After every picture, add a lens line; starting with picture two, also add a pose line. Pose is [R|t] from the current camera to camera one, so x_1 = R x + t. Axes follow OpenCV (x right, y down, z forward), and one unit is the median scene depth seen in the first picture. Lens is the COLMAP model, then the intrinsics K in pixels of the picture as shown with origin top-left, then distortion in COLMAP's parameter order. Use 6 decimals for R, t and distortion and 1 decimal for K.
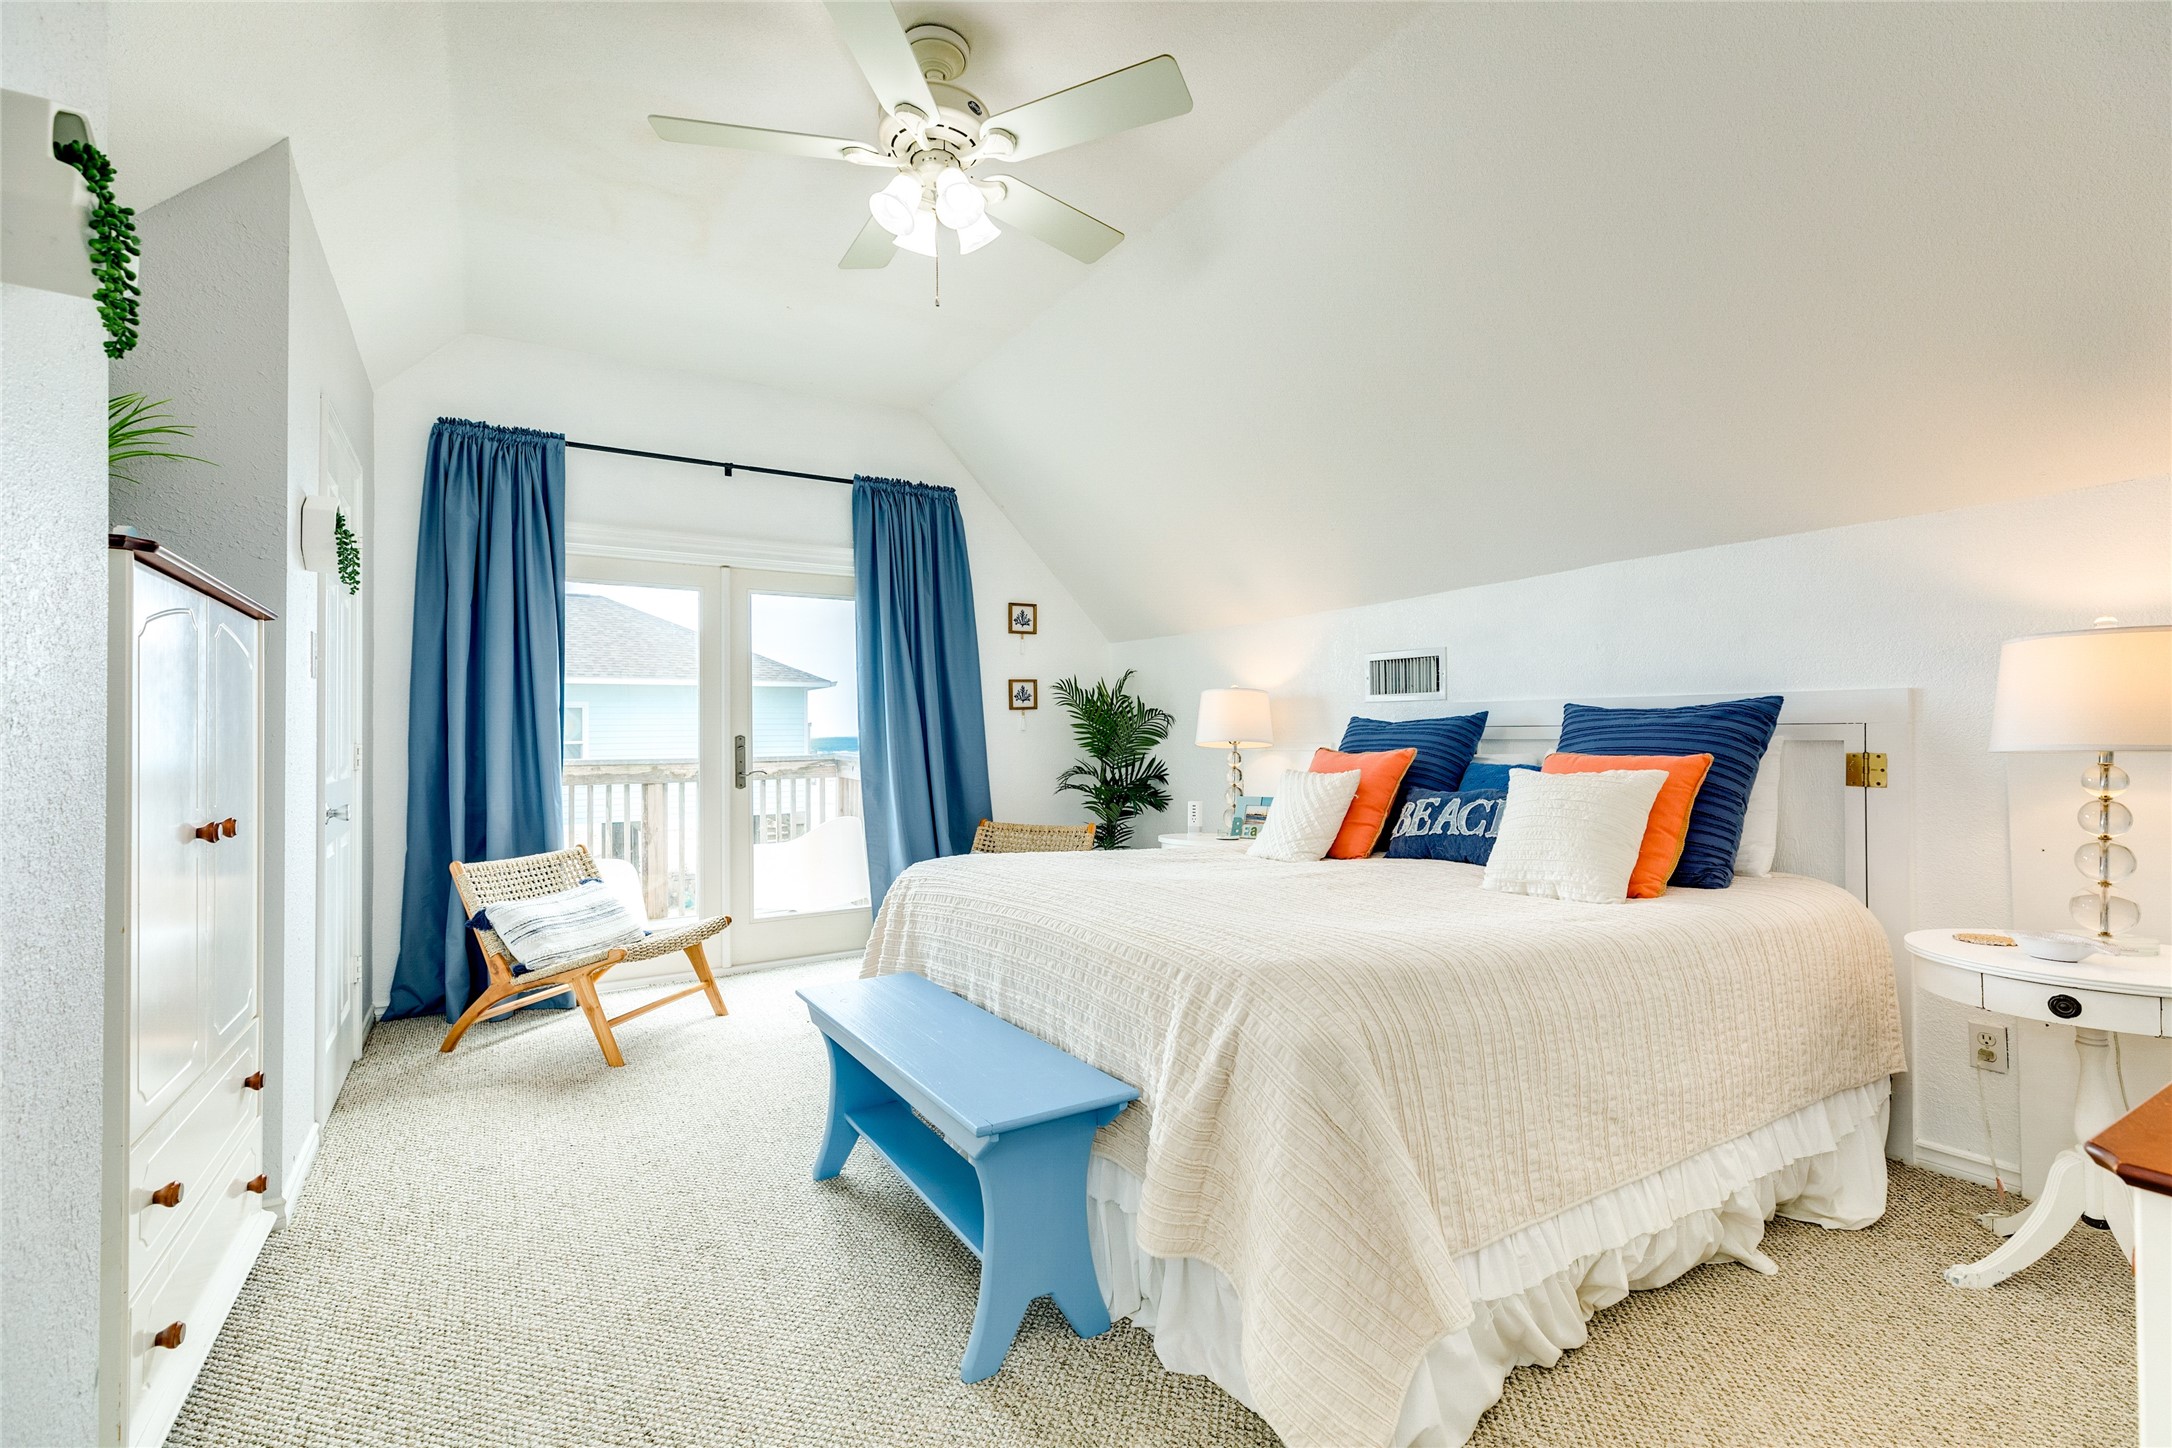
lens RADIAL K [[946.6, 0, 1086.0], [0, 946.6, 724.0], [0, 0, 1]] dist [-0.001001, -0.000059]
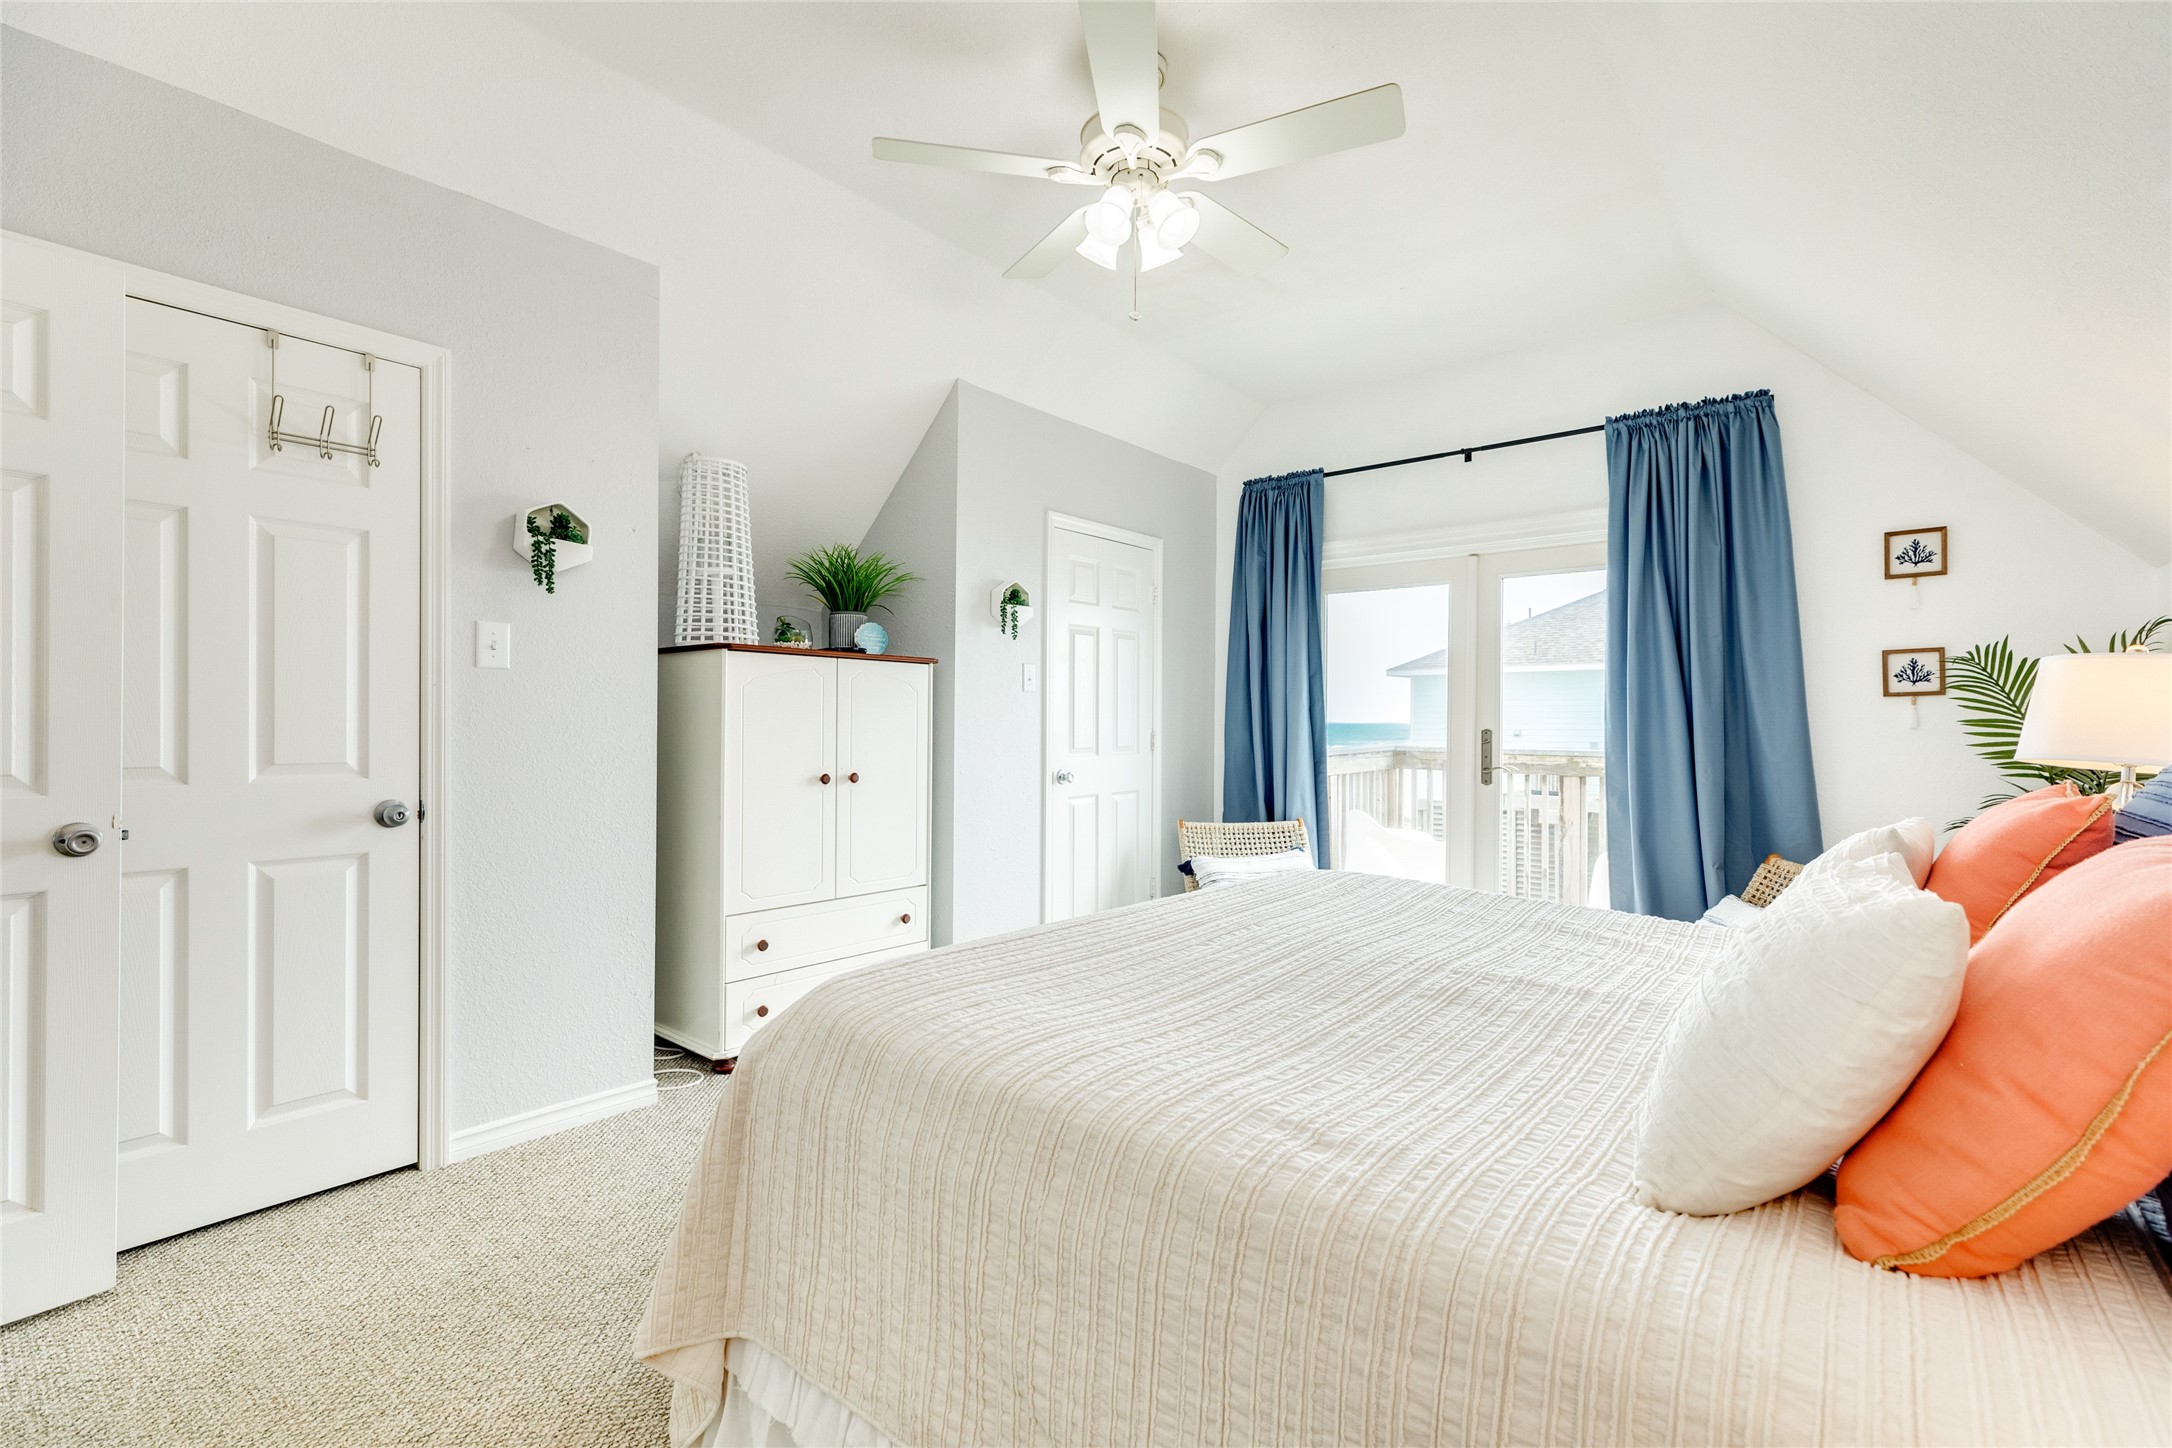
lens RADIAL K [[966.6, 0, 1090.3], [0, 966.6, 726.6], [0, 0, 1]] dist [0.004901, 0.000234]
pose [[0.326056, 0.017327, -0.945192, 0.418932], [0.004853, 0.999788, 0.020003, -0.011772], [0.945338, -0.011109, 0.325903, 0.294655]]
